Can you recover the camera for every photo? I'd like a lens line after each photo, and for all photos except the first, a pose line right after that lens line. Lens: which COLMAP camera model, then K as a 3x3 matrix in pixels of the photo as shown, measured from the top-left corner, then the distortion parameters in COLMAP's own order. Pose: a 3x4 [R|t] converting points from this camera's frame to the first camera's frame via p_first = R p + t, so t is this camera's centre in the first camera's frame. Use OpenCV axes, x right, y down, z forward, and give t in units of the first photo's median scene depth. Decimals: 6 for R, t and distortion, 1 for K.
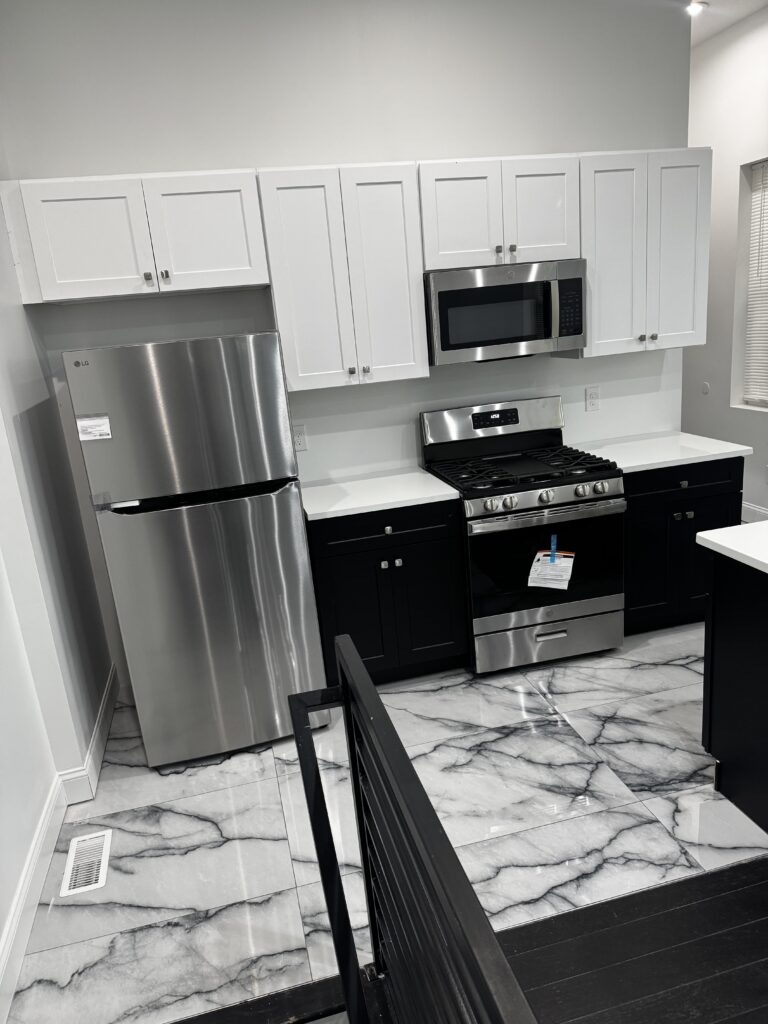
lens RADIAL K [[724.2, 0, 384.0], [0, 724.2, 512.0], [0, 0, 1]] dist [0.124397, -0.177337]
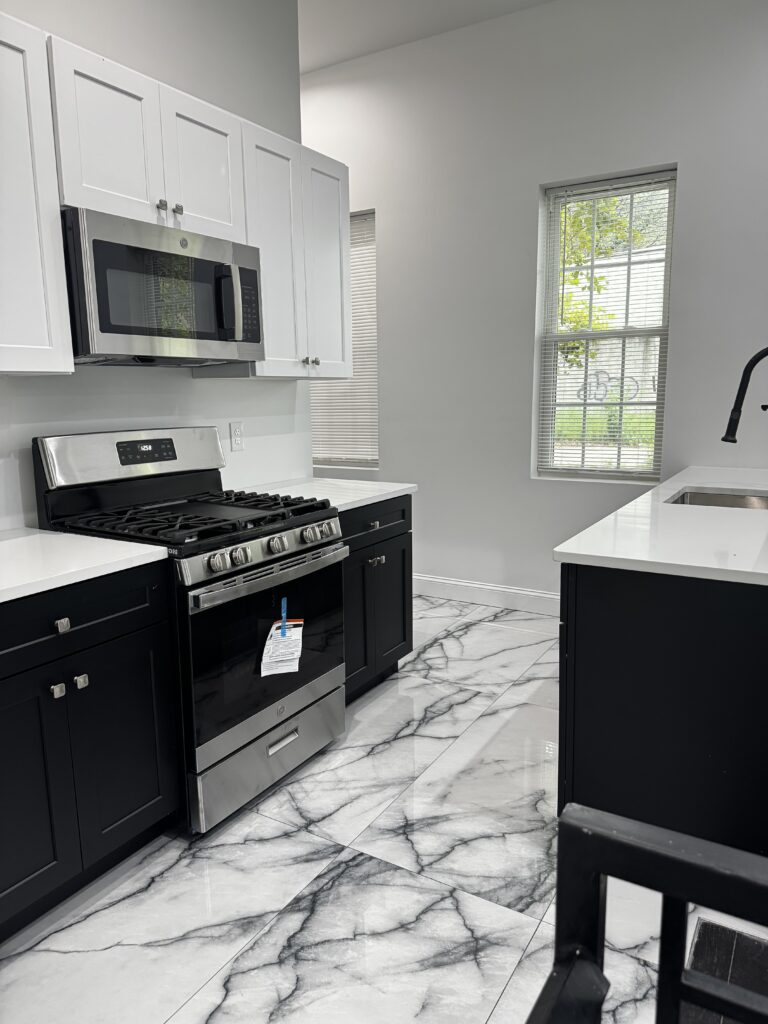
lens RADIAL K [[724.2, 0, 384.0], [0, 724.2, 512.0], [0, 0, 1]] dist [0.124397, -0.177337]
pose [[0.702635, -0.041835, 0.710320, -0.211184], [0.137615, 0.987412, -0.077971, 0.016759], [-0.698117, 0.152536, 0.699547, 0.404580]]
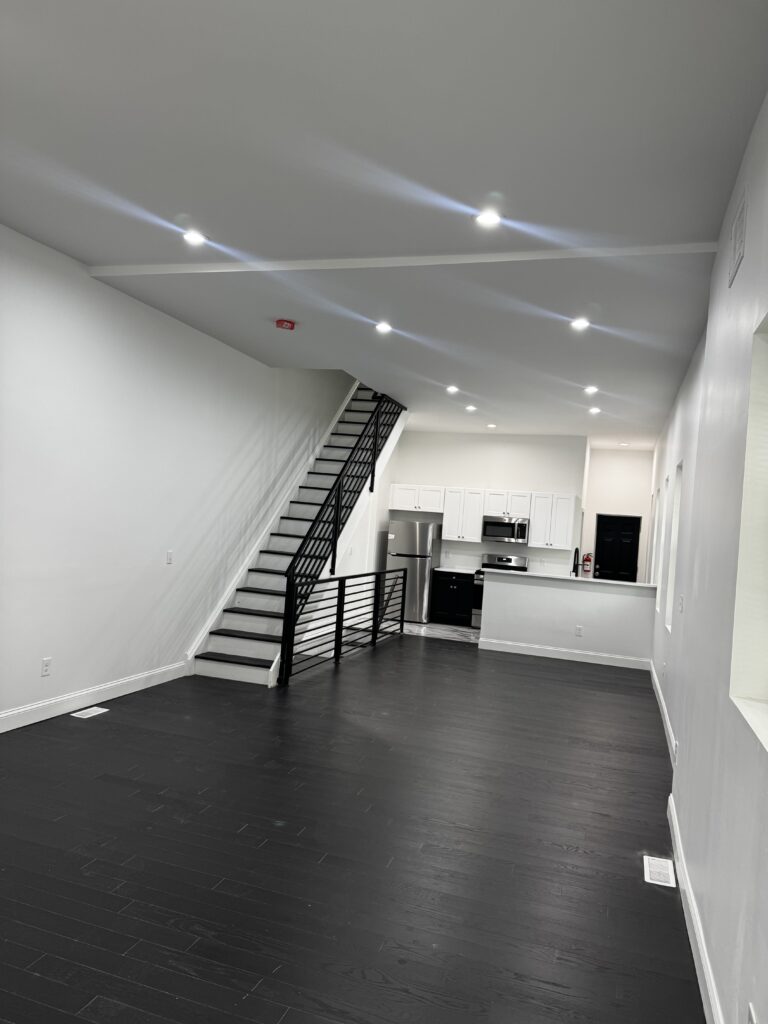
lens RADIAL K [[724.2, 0, 384.0], [0, 724.2, 512.0], [0, 0, 1]] dist [0.124397, -0.177337]
pose [[0.839717, 0.145615, -0.523137, 1.572602], [-0.281046, 0.940852, -0.189237, 0.503068], [0.464639, 0.305931, 0.830974, -2.337792]]
